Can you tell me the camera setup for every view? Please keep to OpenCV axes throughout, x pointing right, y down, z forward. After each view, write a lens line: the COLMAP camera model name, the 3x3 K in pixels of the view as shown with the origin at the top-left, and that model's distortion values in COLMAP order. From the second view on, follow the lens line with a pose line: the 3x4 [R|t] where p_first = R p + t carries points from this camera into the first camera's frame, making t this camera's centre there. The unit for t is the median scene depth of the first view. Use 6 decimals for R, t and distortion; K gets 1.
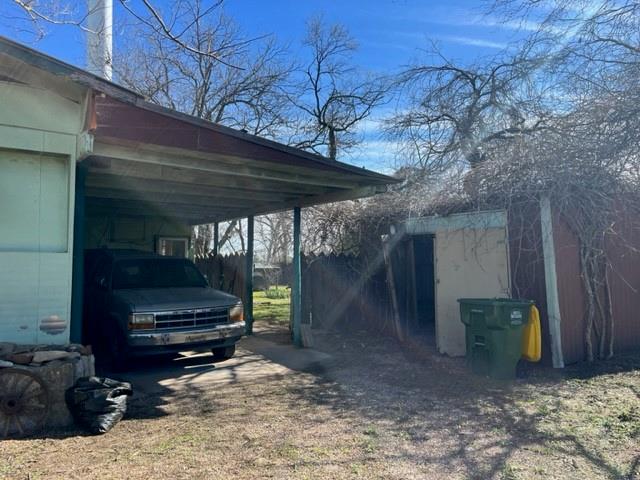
lens RADIAL K [[492.6, 0, 320.0], [0, 492.6, 240.0], [0, 0, 1]] dist [0.130348, -0.157321]
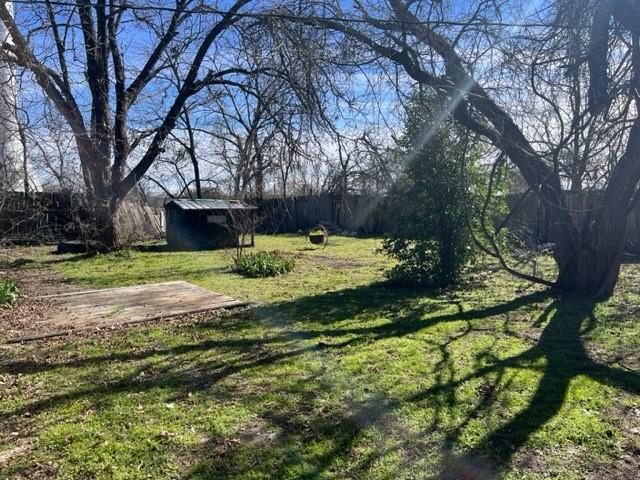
lens RADIAL K [[492.6, 0, 320.0], [0, 492.6, 240.0], [0, 0, 1]] dist [0.130348, -0.157321]
pose [[0.997783, -0.027191, 0.060735, -0.031460], [0.018935, 0.990991, 0.132581, 0.013648], [-0.063793, -0.131137, 0.989310, 0.297553]]
